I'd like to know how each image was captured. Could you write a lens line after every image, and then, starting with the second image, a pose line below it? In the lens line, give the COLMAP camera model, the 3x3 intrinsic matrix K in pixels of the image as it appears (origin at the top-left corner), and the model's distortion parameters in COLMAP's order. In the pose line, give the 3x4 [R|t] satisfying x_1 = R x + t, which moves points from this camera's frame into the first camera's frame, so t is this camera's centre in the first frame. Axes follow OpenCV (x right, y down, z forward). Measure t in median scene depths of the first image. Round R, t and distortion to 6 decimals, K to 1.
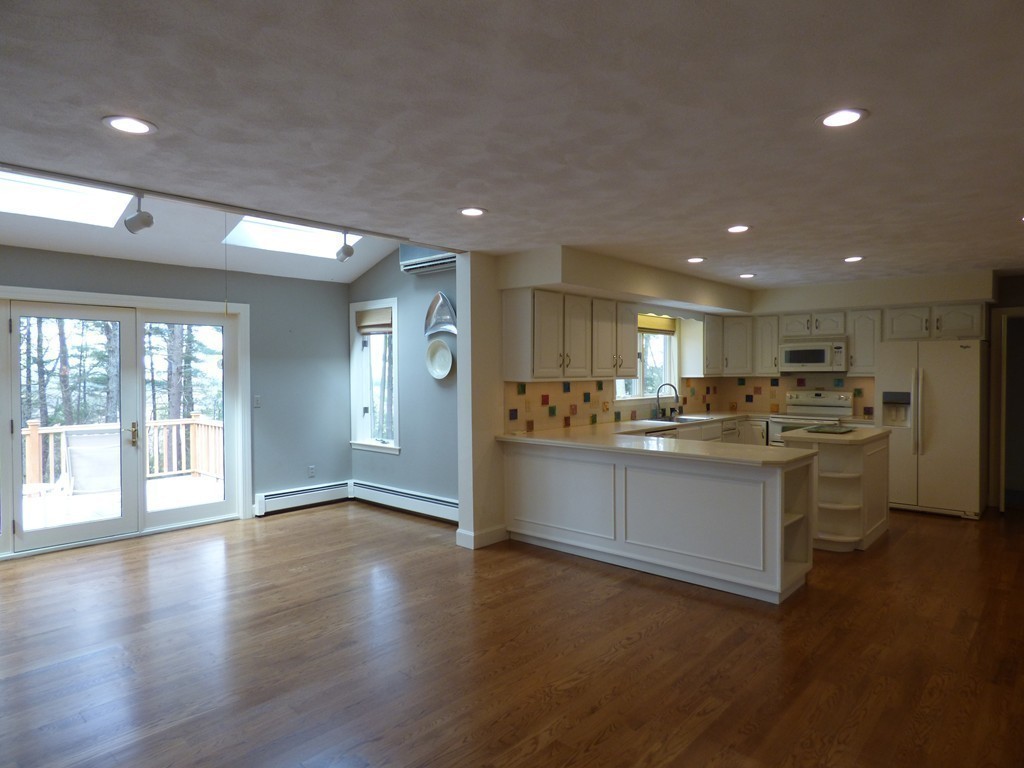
lens RADIAL K [[622.9, 0, 513.4], [0, 622.9, 378.9], [0, 0, 1]] dist [-0.012368, 0.002076]
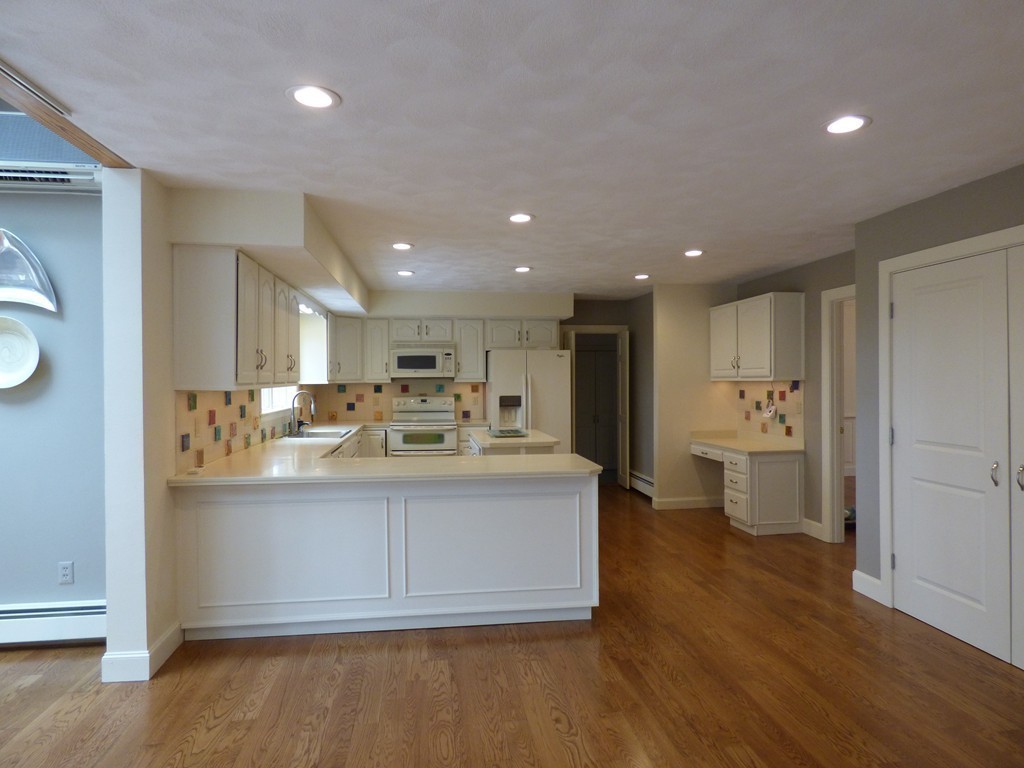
lens RADIAL K [[622.9, 0, 513.4], [0, 622.9, 378.9], [0, 0, 1]] dist [-0.012368, 0.002076]
pose [[0.642123, -0.000998, 0.766601, -0.242125], [0.012723, 0.999875, -0.009356, 0.002280], [-0.766496, 0.015761, 0.642056, 0.303790]]
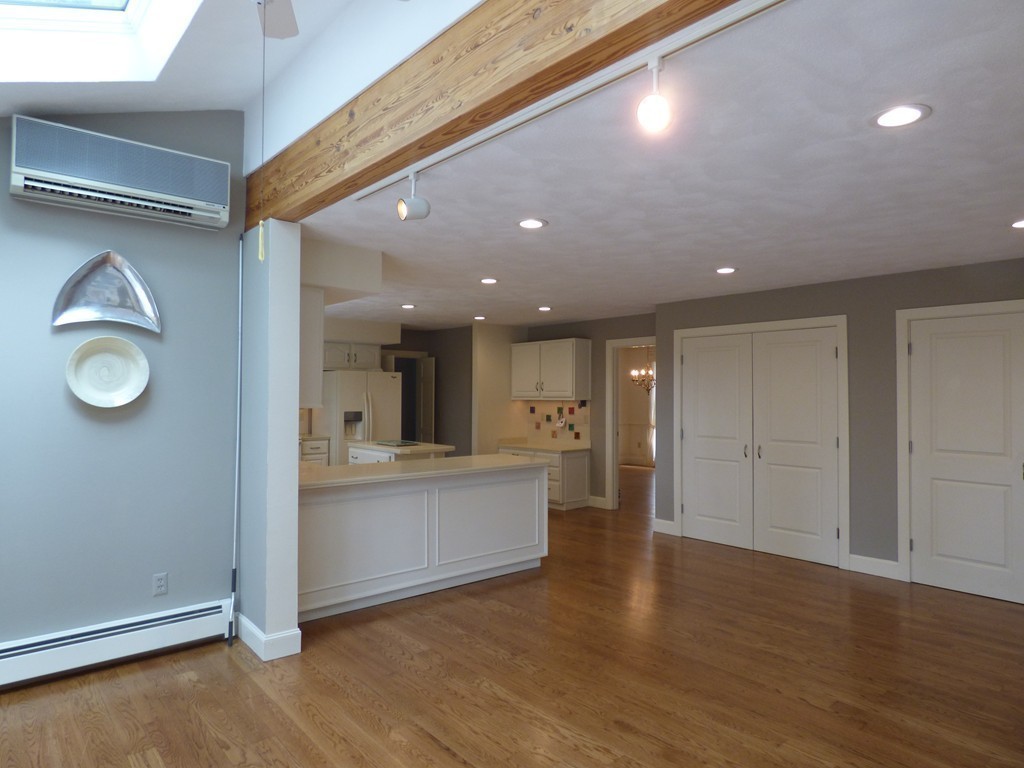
lens RADIAL K [[622.9, 0, 513.4], [0, 622.9, 378.9], [0, 0, 1]] dist [-0.012368, 0.002076]
pose [[0.122975, 0.027811, 0.992020, -0.610100], [0.006469, 0.999564, -0.028825, -0.006662], [-0.992389, 0.009963, 0.122741, 0.567384]]
